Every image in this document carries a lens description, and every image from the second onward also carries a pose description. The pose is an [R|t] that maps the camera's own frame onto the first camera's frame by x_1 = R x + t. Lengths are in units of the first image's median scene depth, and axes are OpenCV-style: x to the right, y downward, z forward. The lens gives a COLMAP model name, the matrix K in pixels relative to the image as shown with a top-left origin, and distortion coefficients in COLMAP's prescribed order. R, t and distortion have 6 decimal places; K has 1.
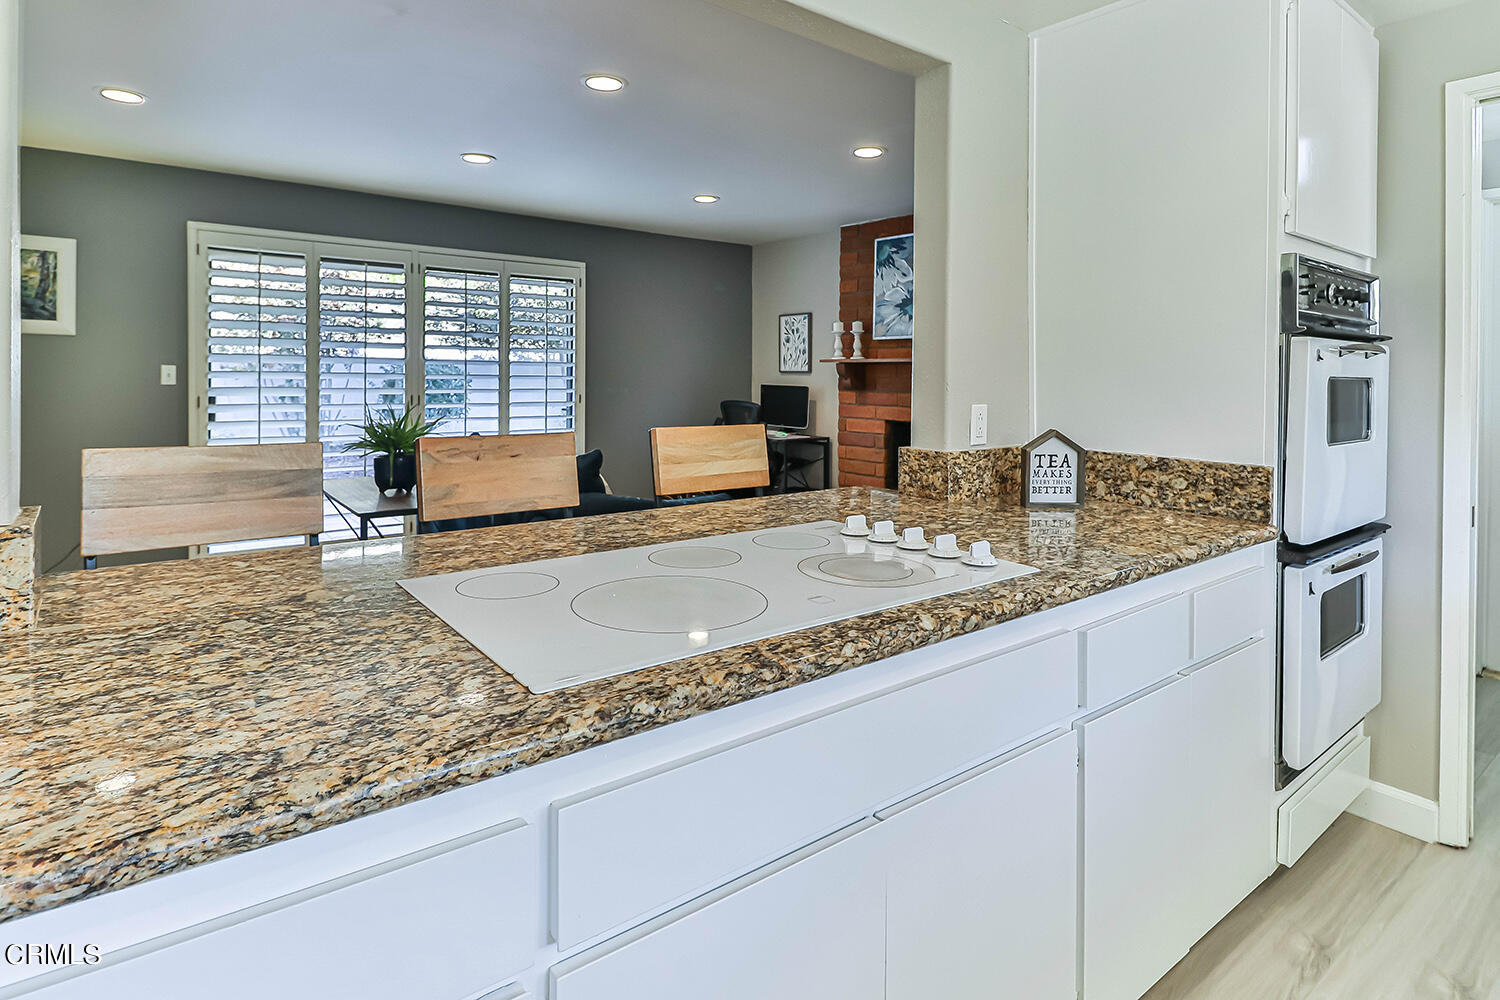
lens RADIAL K [[802.5, 0, 722.5], [0, 802.5, 378.4], [0, 0, 1]] dist [0.002130, -0.000657]
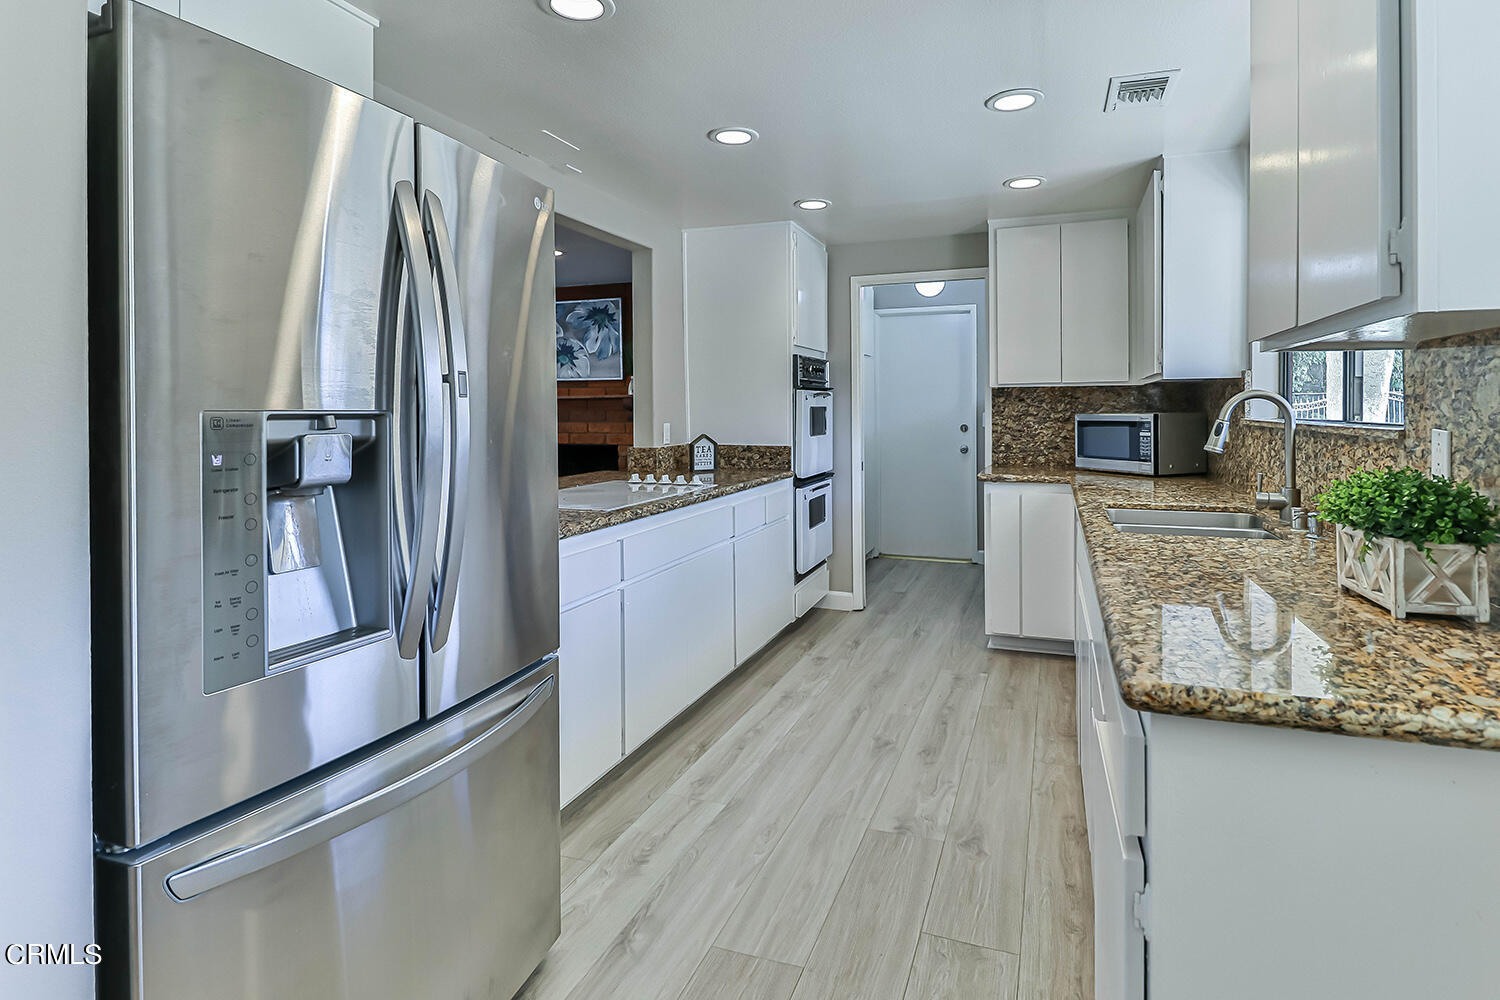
lens RADIAL K [[806.4, 0, 749.1], [0, 806.4, 412.1], [0, 0, 1]] dist [-0.001016, -0.019732]
pose [[0.848764, -0.018769, 0.528439, -0.535056], [0.017681, 0.999818, 0.007113, -0.005447], [-0.528477, 0.003307, 0.848941, -0.754772]]
